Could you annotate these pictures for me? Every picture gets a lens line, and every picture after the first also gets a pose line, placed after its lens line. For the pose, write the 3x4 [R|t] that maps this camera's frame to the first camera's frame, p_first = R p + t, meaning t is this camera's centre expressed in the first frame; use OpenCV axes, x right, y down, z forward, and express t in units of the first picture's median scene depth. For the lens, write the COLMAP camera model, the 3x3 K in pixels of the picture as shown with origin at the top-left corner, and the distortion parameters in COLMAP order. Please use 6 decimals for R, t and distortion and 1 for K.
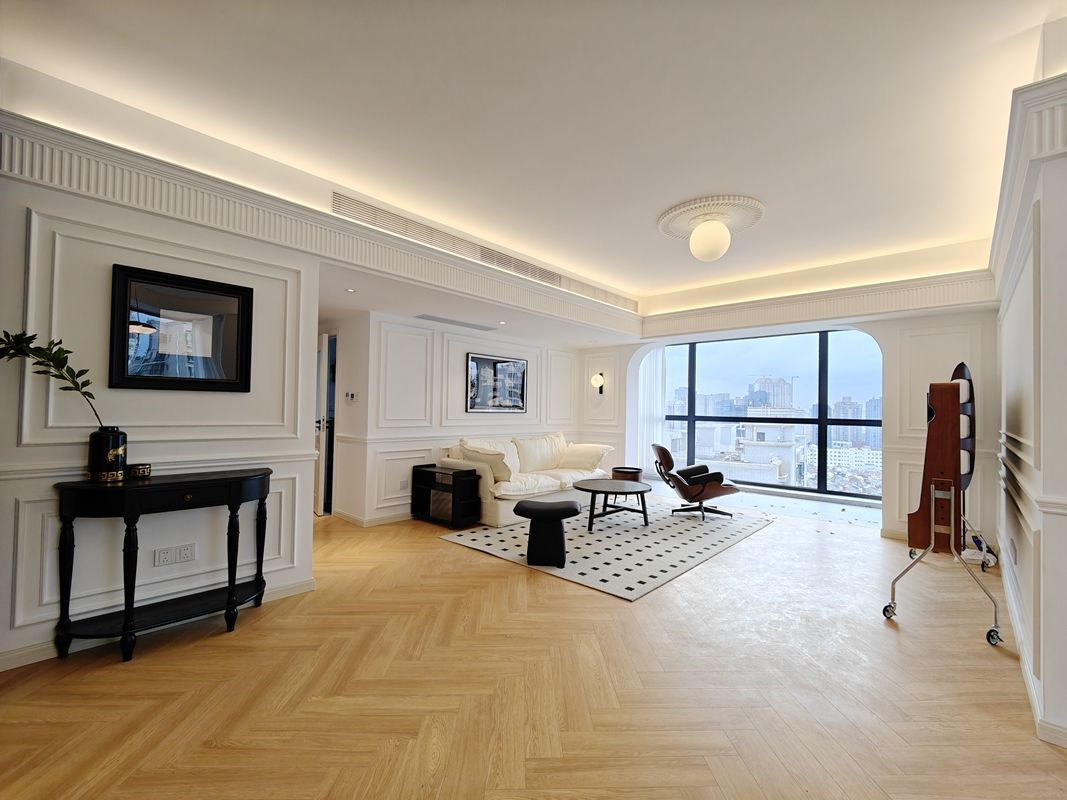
lens RADIAL K [[464.4, 0, 531.5], [0, 464.4, 401.3], [0, 0, 1]] dist [0.000119, -0.000397]
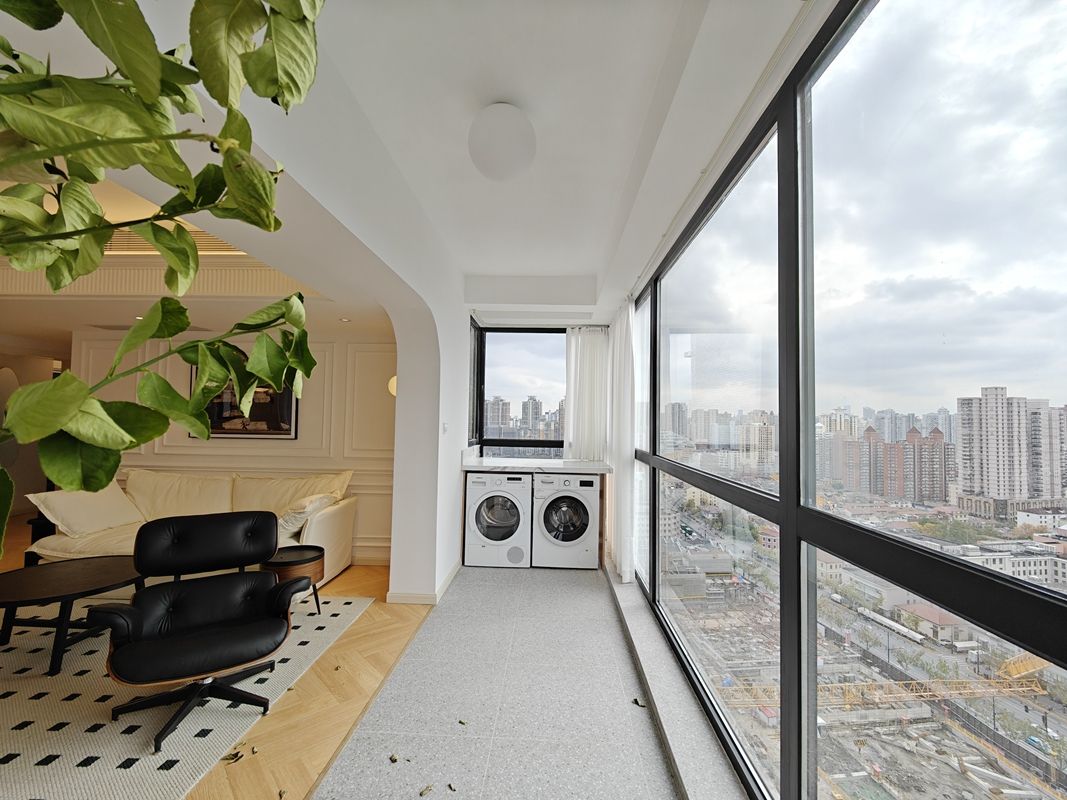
lens RADIAL K [[464.4, 0, 527.4], [0, 464.4, 404.9], [0, 0, 1]] dist [0.000119, -0.000397]
pose [[0.645684, -0.035796, -0.762765, 0.659058], [0.010553, 0.999224, -0.037960, 0.004103], [0.763532, 0.016461, 0.645560, 0.734016]]
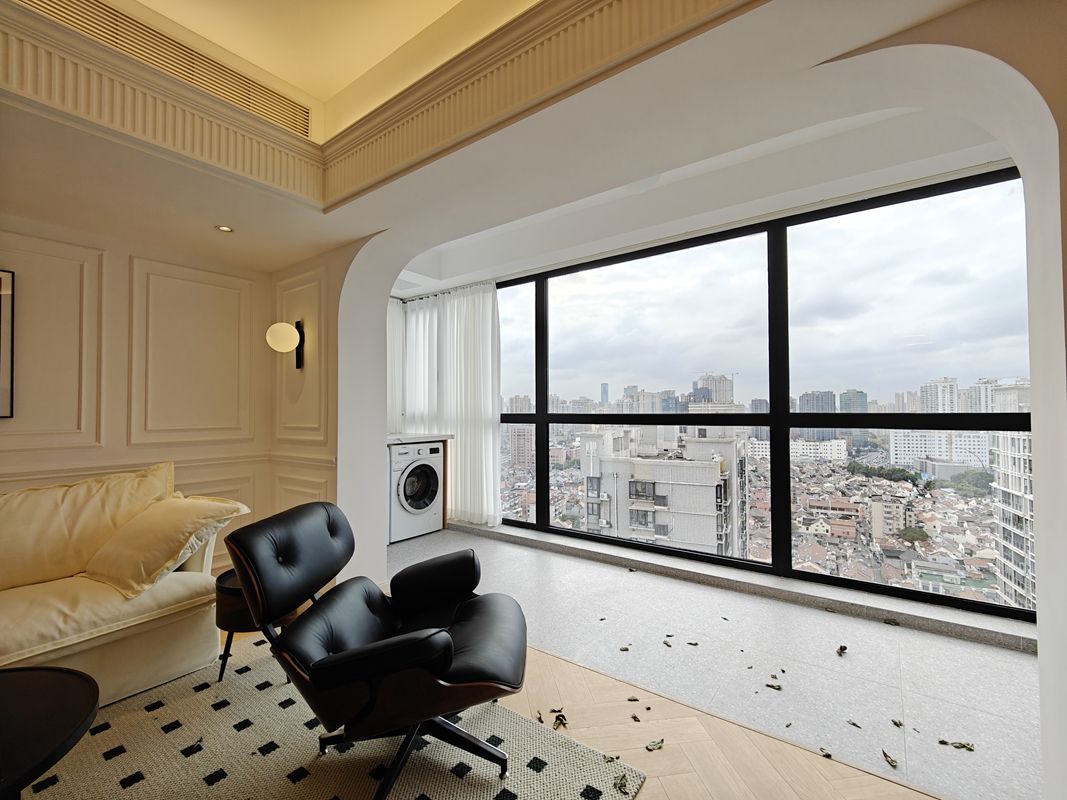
lens RADIAL K [[464.4, 0, 535.0], [0, 464.4, 403.6], [0, 0, 1]] dist [0.000119, -0.000397]
pose [[0.993897, -0.022950, 0.107897, 0.321243], [0.022625, 0.999735, 0.004238, 0.019954], [-0.107965, -0.001771, 0.994153, 0.542528]]
